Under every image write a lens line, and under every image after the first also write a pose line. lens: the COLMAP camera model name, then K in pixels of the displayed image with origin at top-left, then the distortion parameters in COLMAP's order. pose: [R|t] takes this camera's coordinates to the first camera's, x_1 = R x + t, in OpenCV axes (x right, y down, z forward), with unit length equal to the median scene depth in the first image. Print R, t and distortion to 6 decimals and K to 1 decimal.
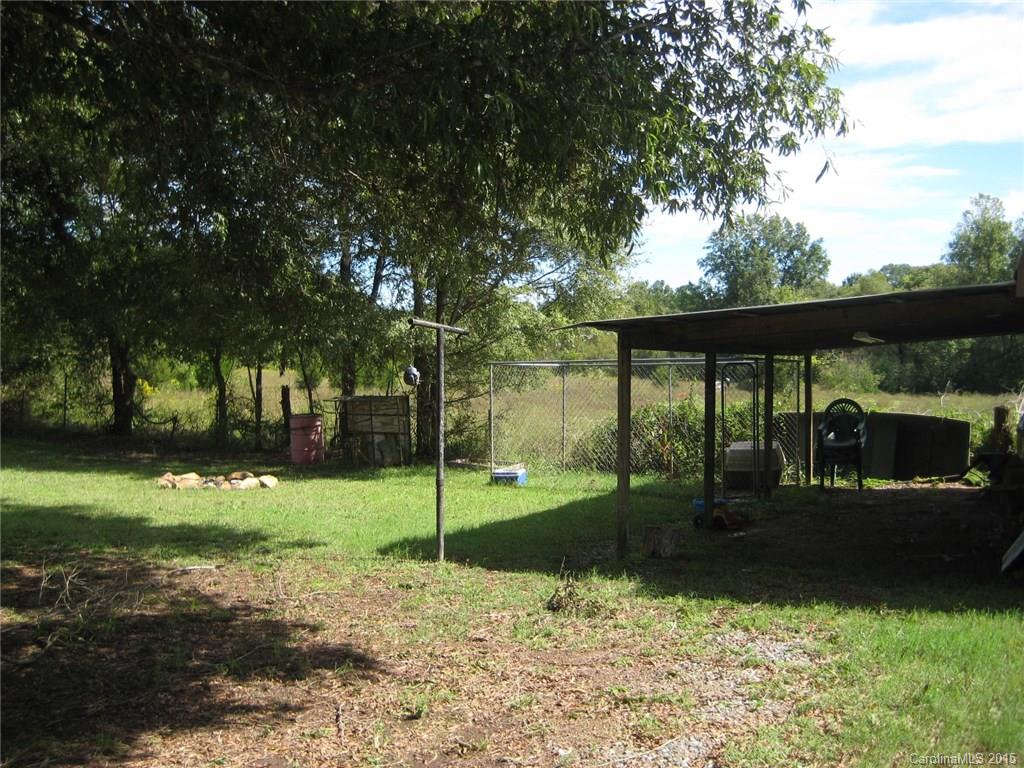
lens RADIAL K [[1092.6, 0, 506.8], [0, 1092.6, 382.1], [0, 0, 1]] dist [-0.127220, 0.171727]
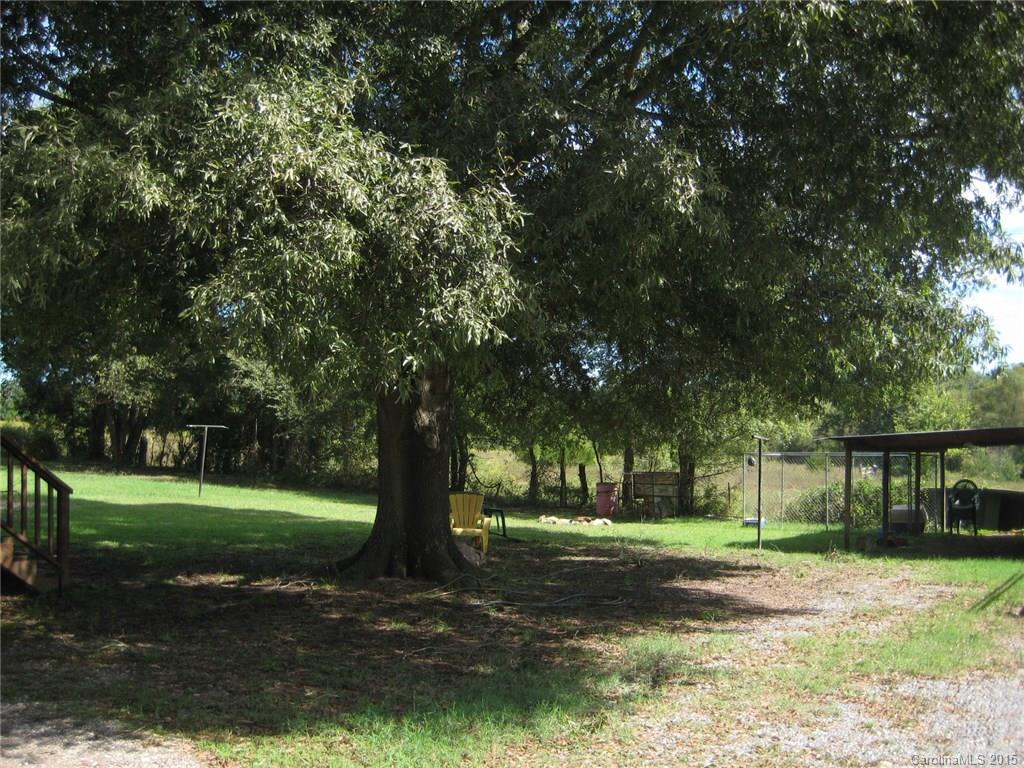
lens RADIAL K [[1092.6, 0, 506.8], [0, 1092.6, 382.1], [0, 0, 1]] dist [-0.127220, 0.171727]
pose [[0.992284, 0.016390, -0.122899, -0.170350], [-0.025288, 0.997142, -0.071190, 0.001189], [0.121381, 0.073748, 0.989863, -0.668060]]
